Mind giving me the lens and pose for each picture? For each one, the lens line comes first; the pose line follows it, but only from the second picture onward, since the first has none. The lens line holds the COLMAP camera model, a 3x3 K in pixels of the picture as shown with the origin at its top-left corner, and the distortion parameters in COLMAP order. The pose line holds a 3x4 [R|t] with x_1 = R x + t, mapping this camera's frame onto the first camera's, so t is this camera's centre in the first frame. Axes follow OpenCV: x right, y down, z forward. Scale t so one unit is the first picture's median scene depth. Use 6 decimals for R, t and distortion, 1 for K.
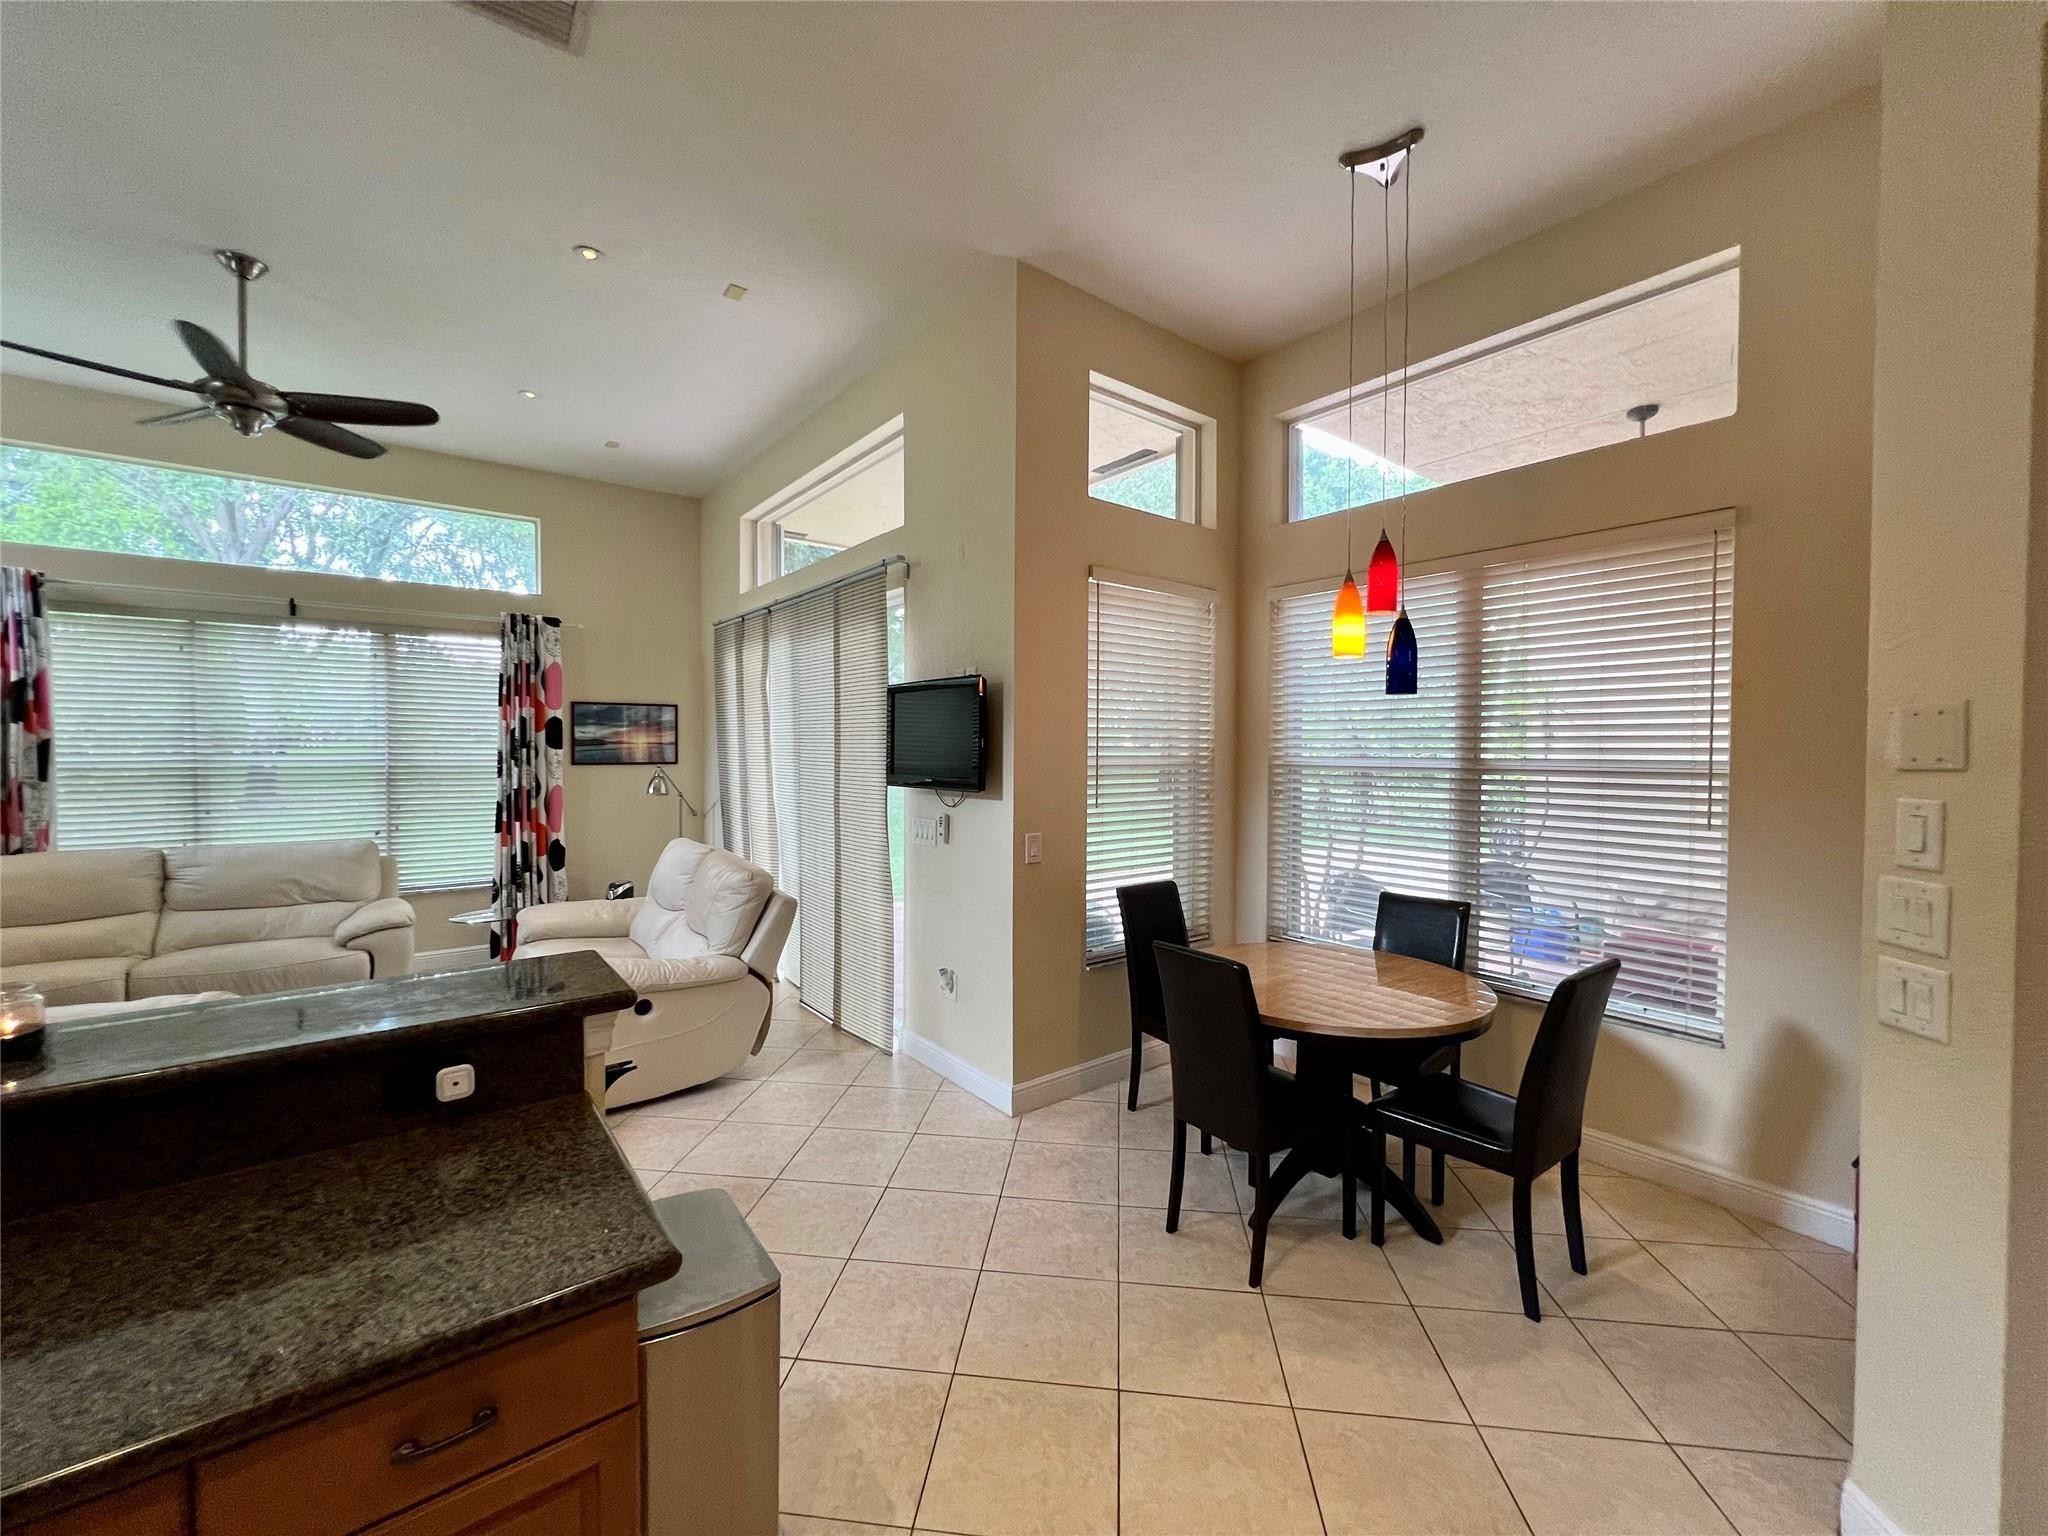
lens RADIAL K [[819.4, 0, 1018.8], [0, 819.4, 760.9], [0, 0, 1]] dist [-0.003020, 0.000824]
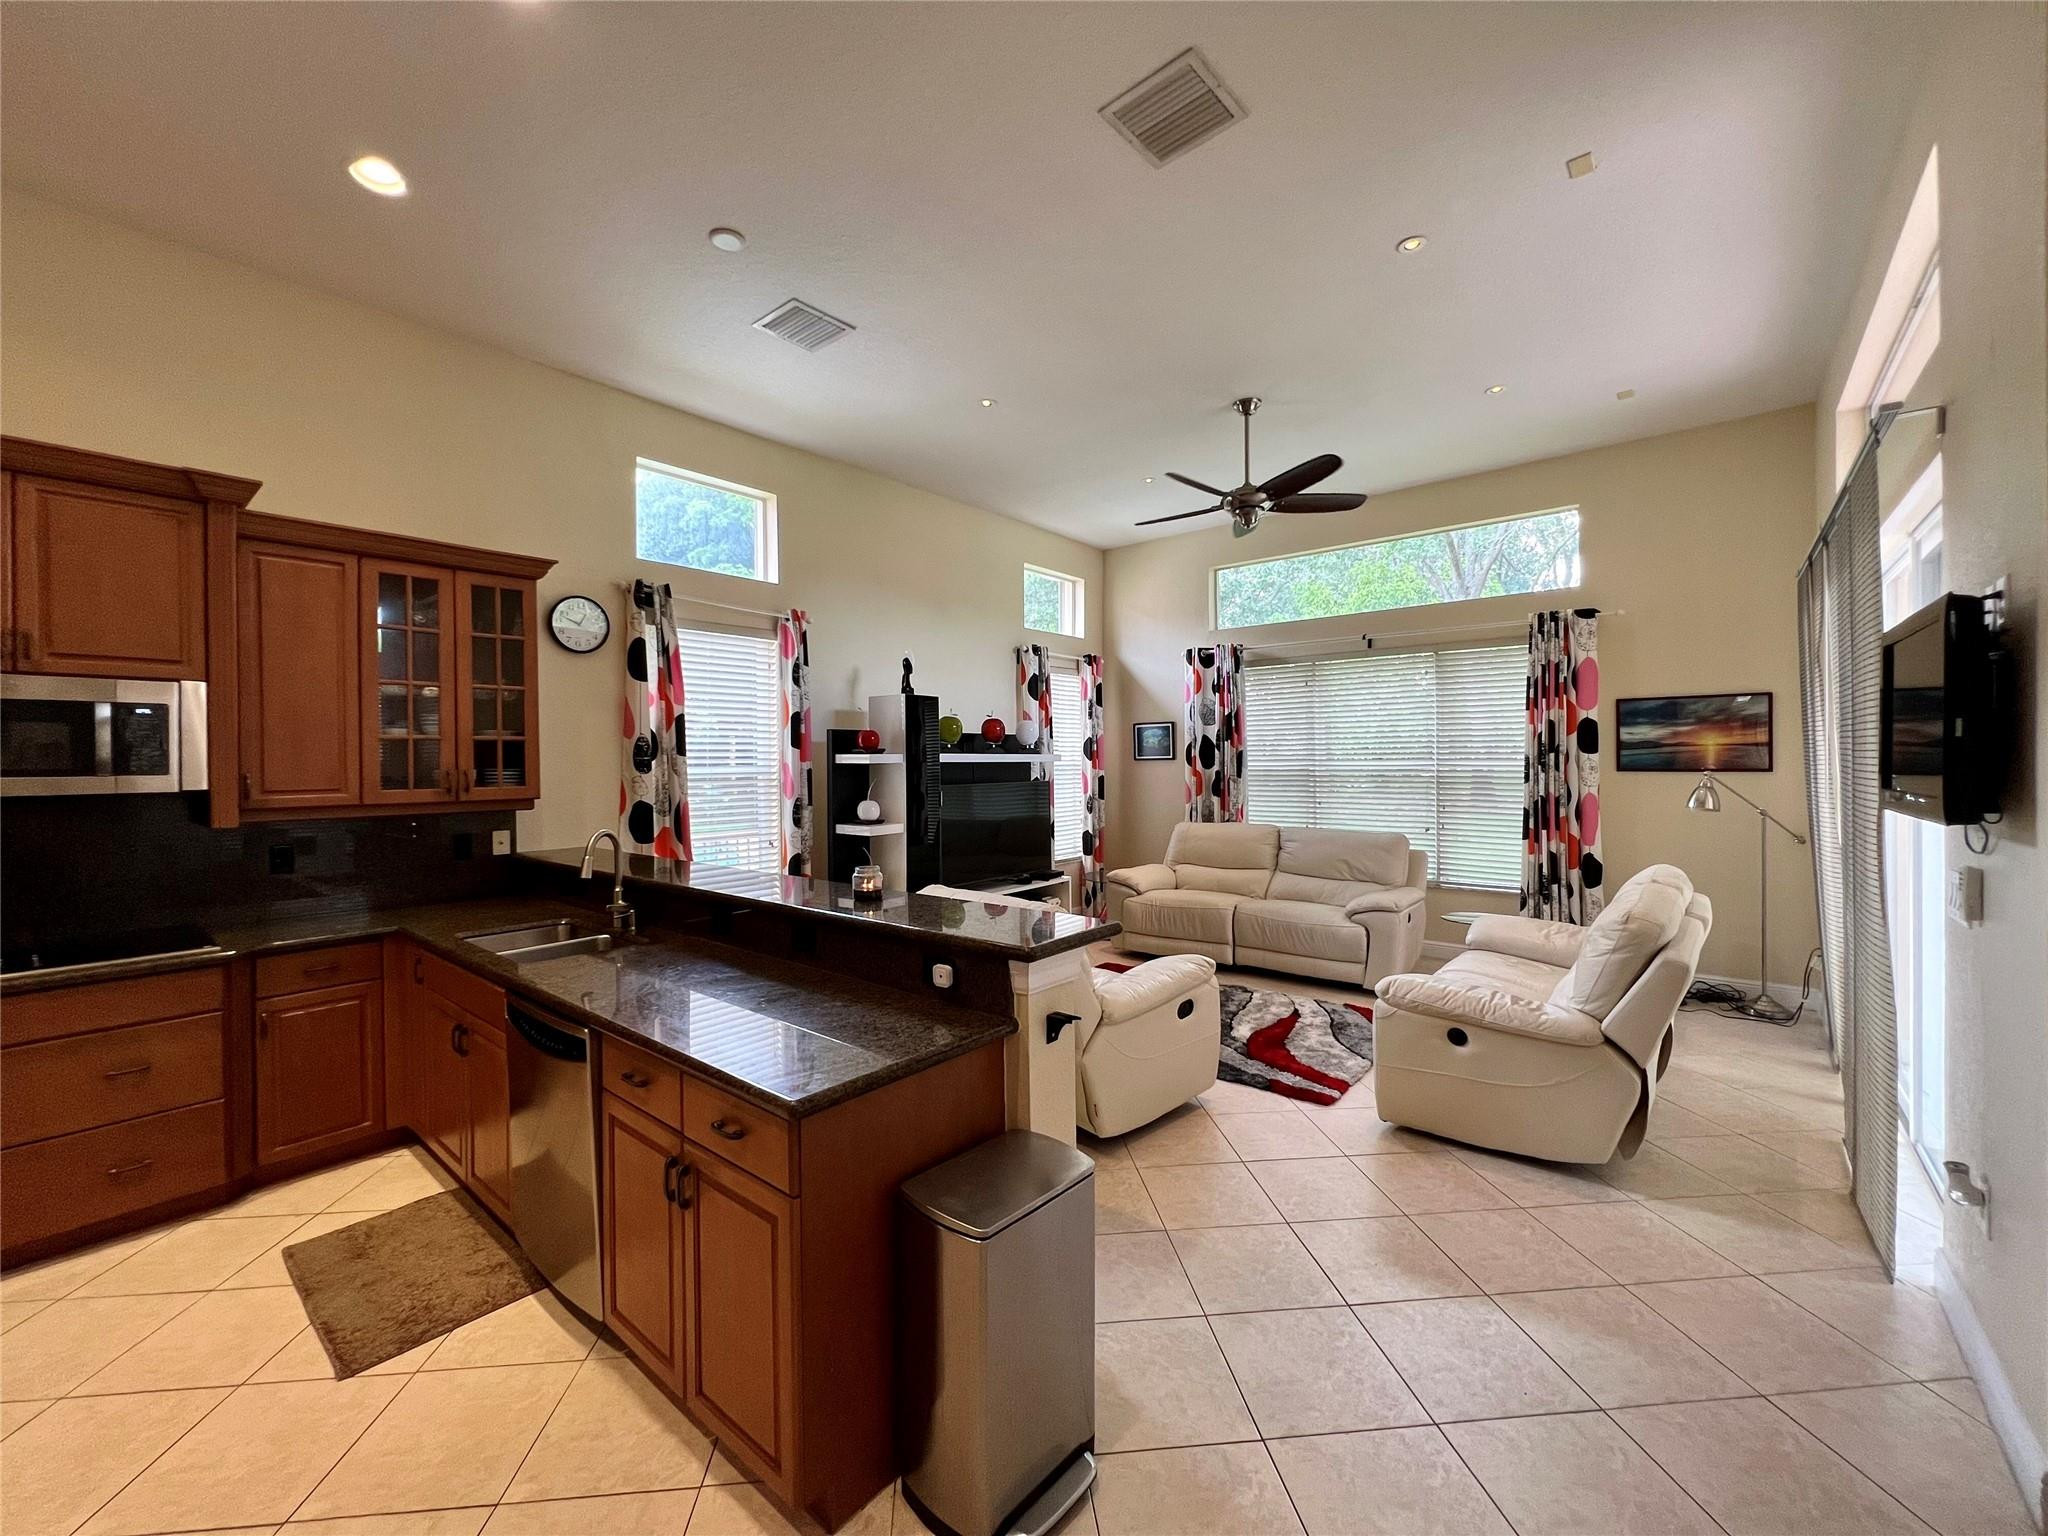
lens RADIAL K [[819.4, 0, 1019.0], [0, 819.4, 761.6], [0, 0, 1]] dist [-0.003020, 0.000824]
pose [[0.210718, -0.002548, -0.977544, 0.247644], [-0.006826, 0.999968, -0.004078, 0.003581], [0.977523, 0.007532, 0.210694, 0.256913]]
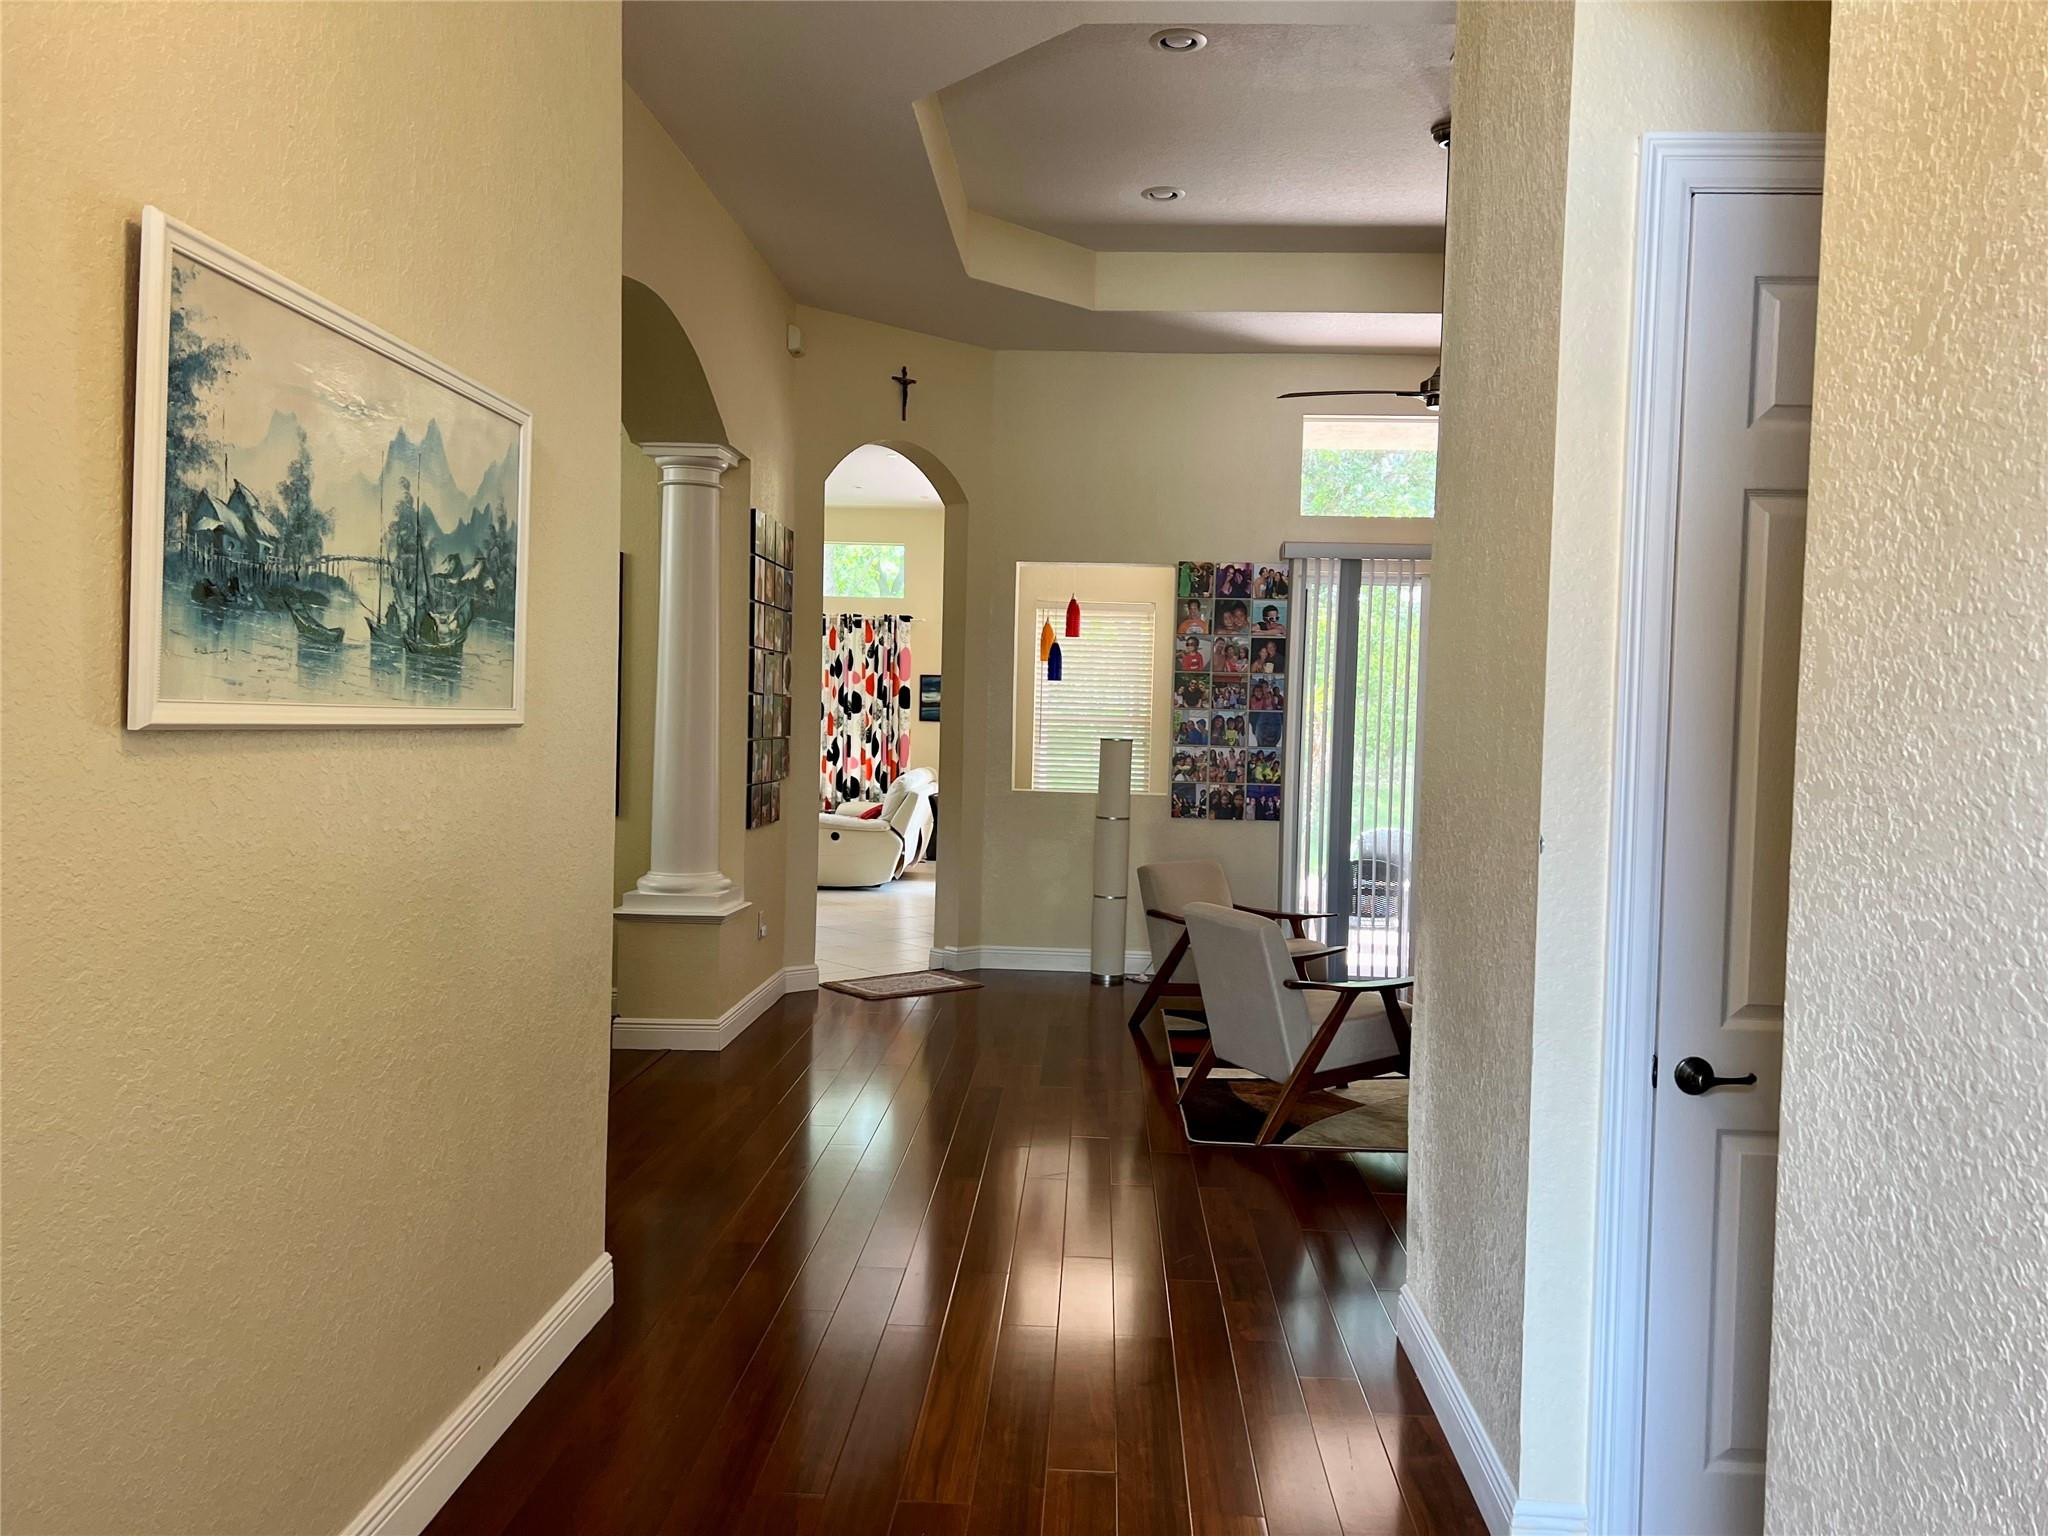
lens RADIAL K [[1533.2, 0, 1023.7], [0, 1533.2, 770.2], [0, 0, 1]] dist [0.028692, -0.006892]
pose [[0.760805, 0.041957, -0.647623, 1.741067], [-0.034445, 0.999112, 0.024263, 0.026872], [0.648066, 0.003848, 0.761574, -1.173238]]
